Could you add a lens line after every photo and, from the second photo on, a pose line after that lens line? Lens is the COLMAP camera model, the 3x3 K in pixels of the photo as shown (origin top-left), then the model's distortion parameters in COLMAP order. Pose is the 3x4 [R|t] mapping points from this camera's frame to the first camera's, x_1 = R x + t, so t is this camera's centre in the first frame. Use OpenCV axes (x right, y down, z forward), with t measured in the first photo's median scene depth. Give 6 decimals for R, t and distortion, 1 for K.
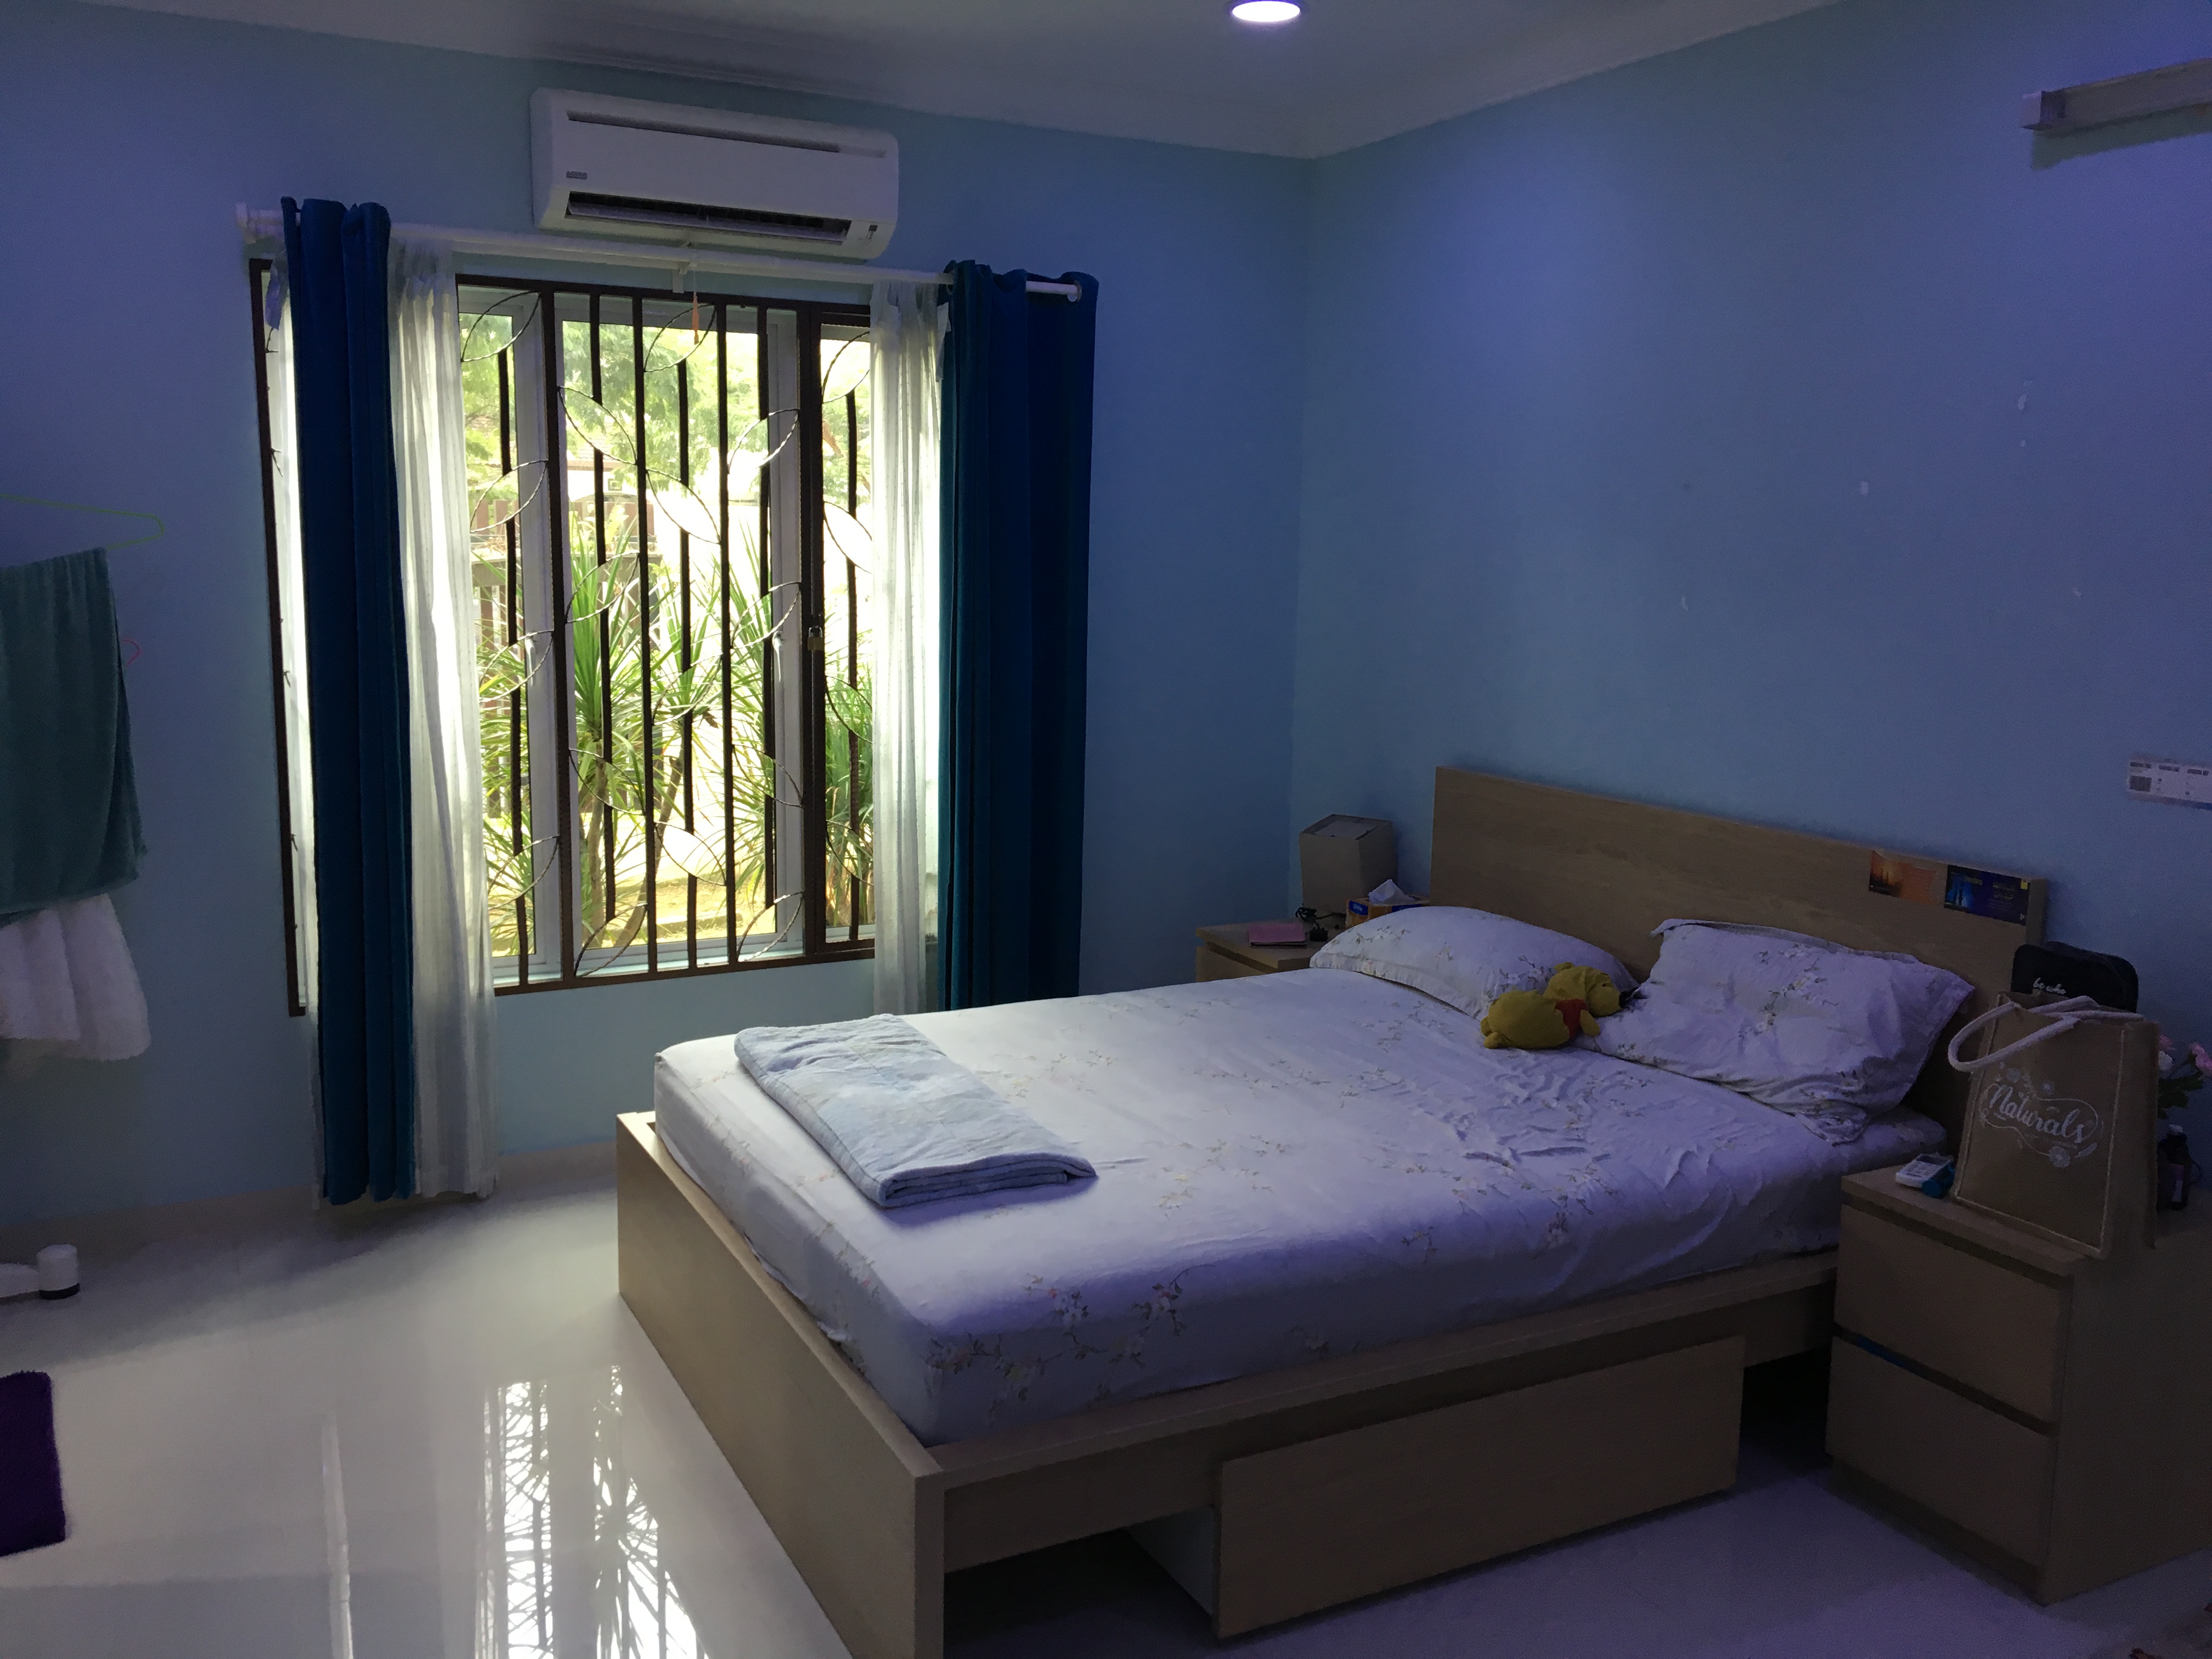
lens RADIAL K [[1865.8, 0, 1107.7], [0, 1865.8, 836.5], [0, 0, 1]] dist [0.080275, -0.125493]
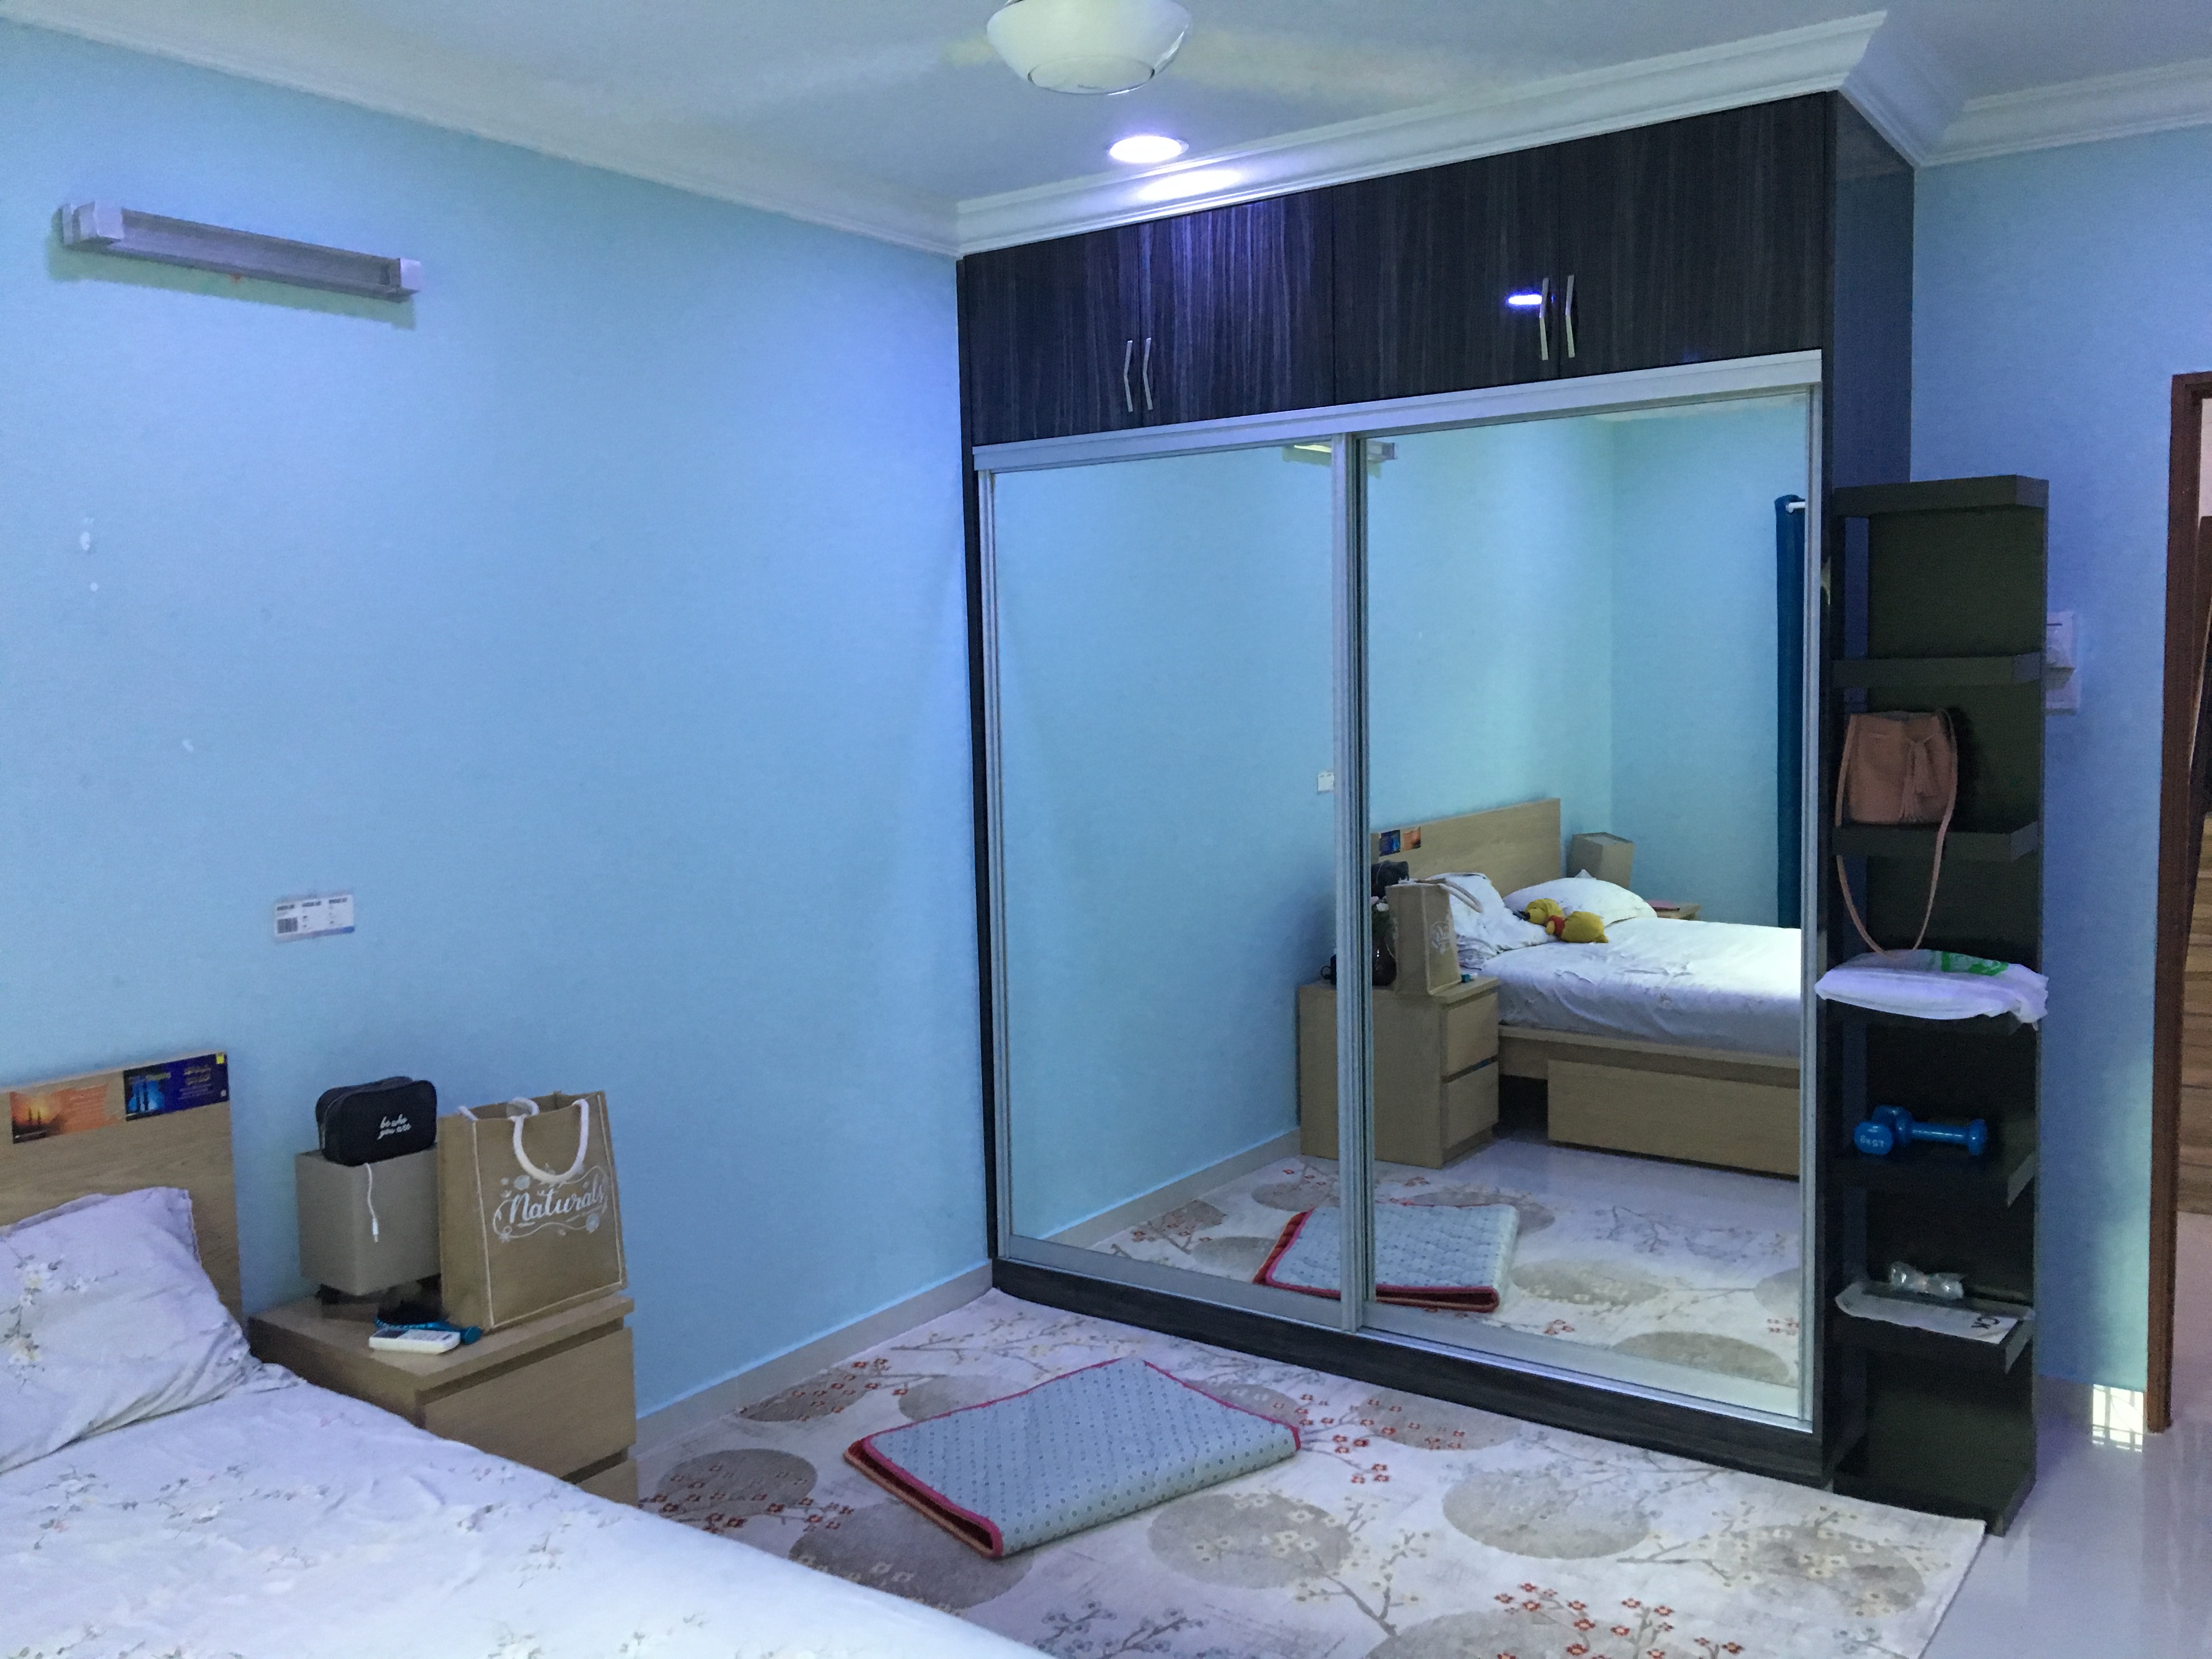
lens RADIAL K [[1865.8, 0, 1104.1], [0, 1865.8, 819.1], [0, 0, 1]] dist [0.080275, -0.125493]
pose [[-0.457718, -0.078474, 0.885628, -0.527110], [0.155268, 0.973735, 0.166528, -0.176315], [-0.875435, 0.213732, -0.433511, 0.994563]]
